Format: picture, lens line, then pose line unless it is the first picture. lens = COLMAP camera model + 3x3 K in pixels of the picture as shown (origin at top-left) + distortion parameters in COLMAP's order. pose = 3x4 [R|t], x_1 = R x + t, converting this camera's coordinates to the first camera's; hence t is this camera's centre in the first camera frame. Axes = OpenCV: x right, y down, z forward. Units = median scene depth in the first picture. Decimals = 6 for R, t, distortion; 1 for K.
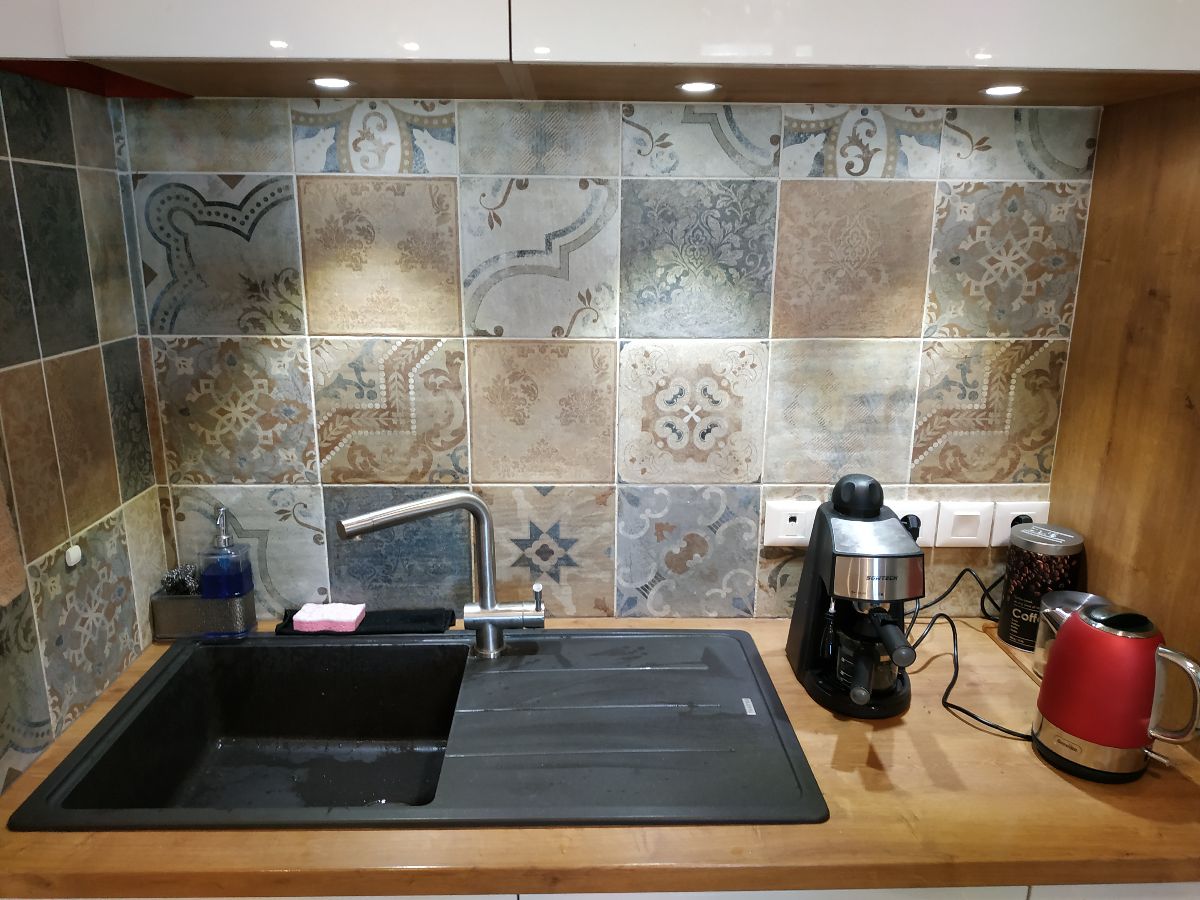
lens RADIAL K [[859.7, 0, 593.0], [0, 859.7, 444.0], [0, 0, 1]] dist [0.007238, -0.022170]
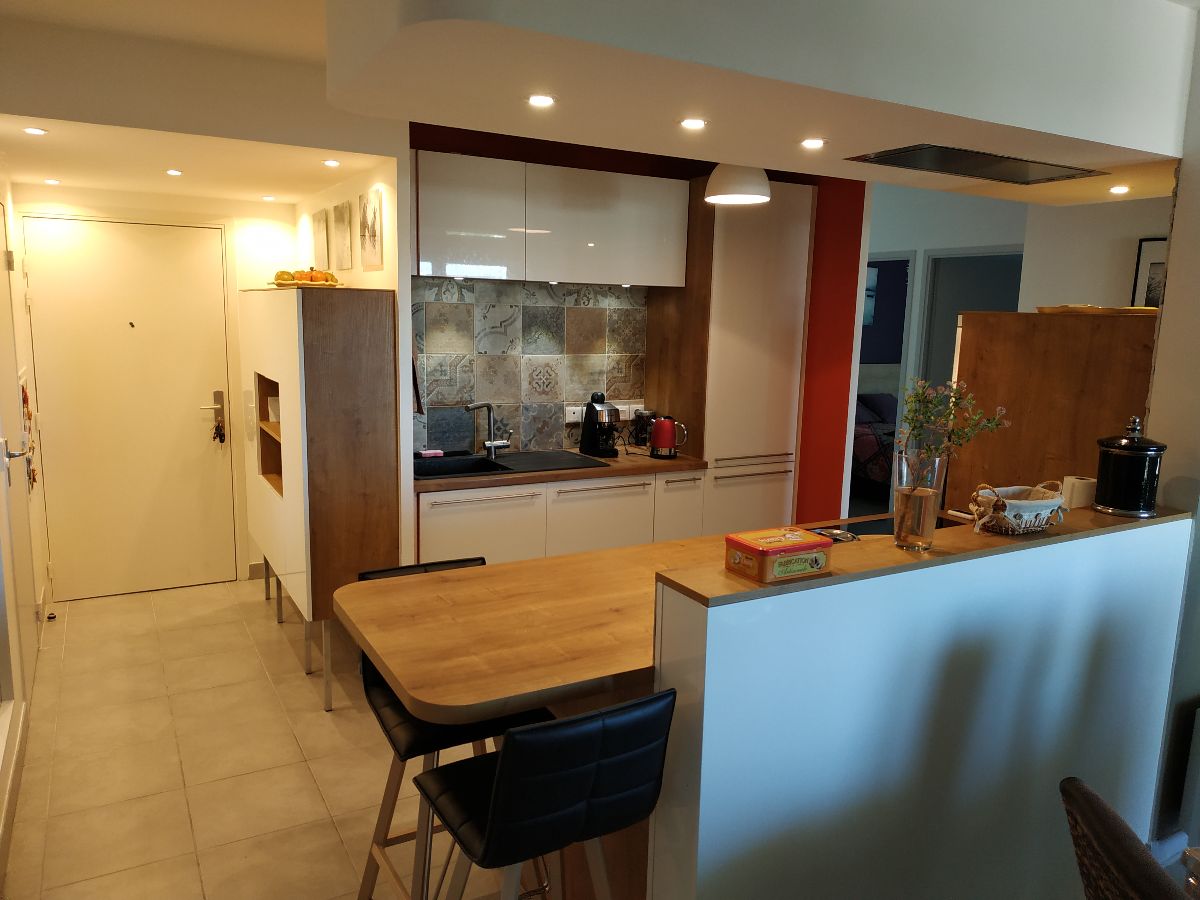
lens RADIAL K [[859.7, 0, 599.1], [0, 859.7, 453.9], [0, 0, 1]] dist [0.007238, -0.022170]
pose [[0.878491, -0.061097, 0.473836, -1.218584], [0.103052, 0.992675, -0.063062, 0.458070], [-0.466513, 0.104229, 0.878352, -1.825722]]
